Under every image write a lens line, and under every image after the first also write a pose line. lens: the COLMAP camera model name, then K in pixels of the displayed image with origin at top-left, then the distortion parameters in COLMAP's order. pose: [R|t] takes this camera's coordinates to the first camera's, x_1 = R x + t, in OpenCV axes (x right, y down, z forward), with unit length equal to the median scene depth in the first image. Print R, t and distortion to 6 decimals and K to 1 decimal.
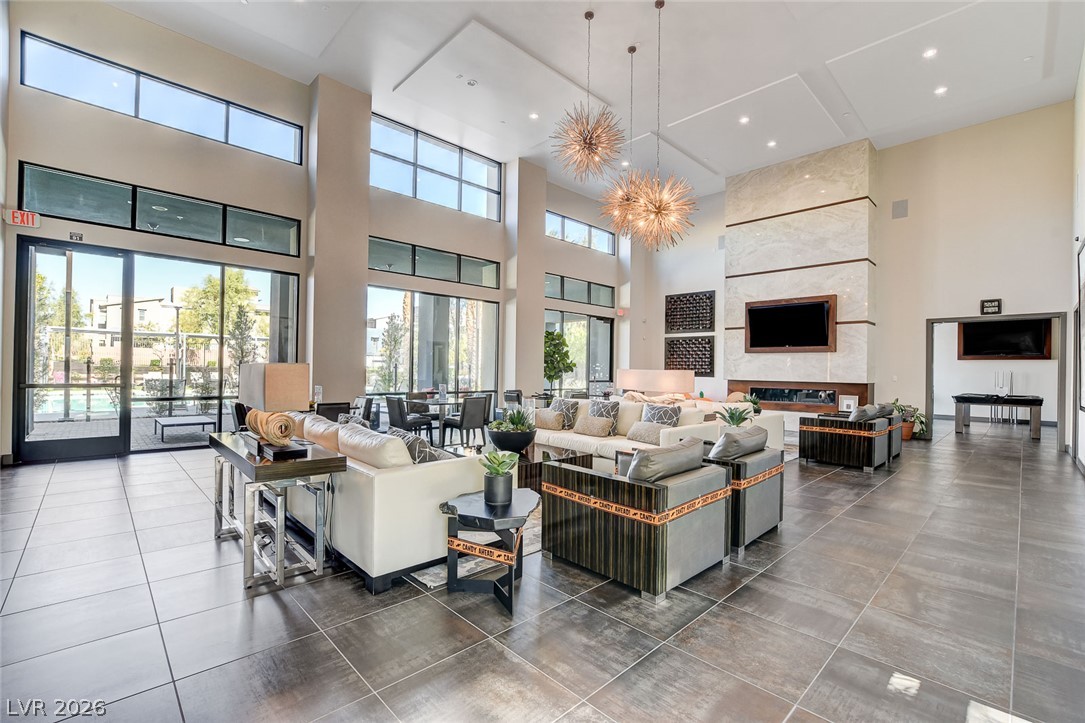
lens RADIAL K [[492.2, 0, 543.7], [0, 492.2, 365.9], [0, 0, 1]] dist [-0.000646, 0.000286]
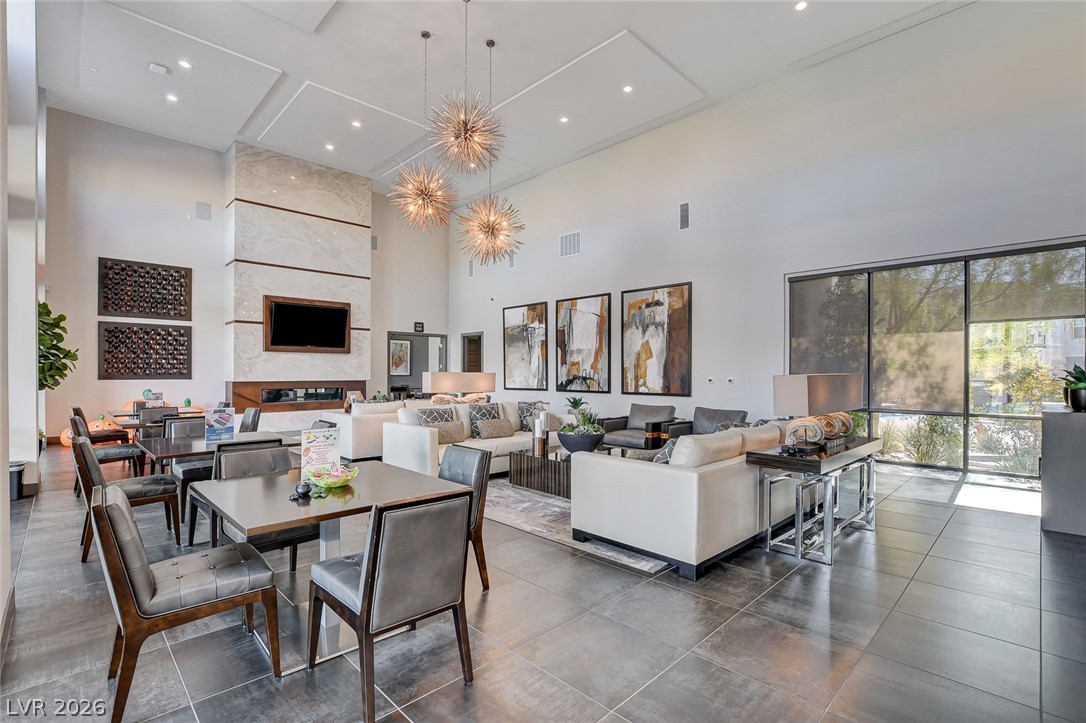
lens RADIAL K [[492.7, 0, 544.2], [0, 492.7, 369.5], [0, 0, 1]] dist [-0.000646, 0.000286]
pose [[0.010206, -0.010287, 0.999895, -0.485445], [-0.010857, 0.999887, 0.010398, -0.007575], [-0.999889, -0.010962, 0.010094, 0.479105]]
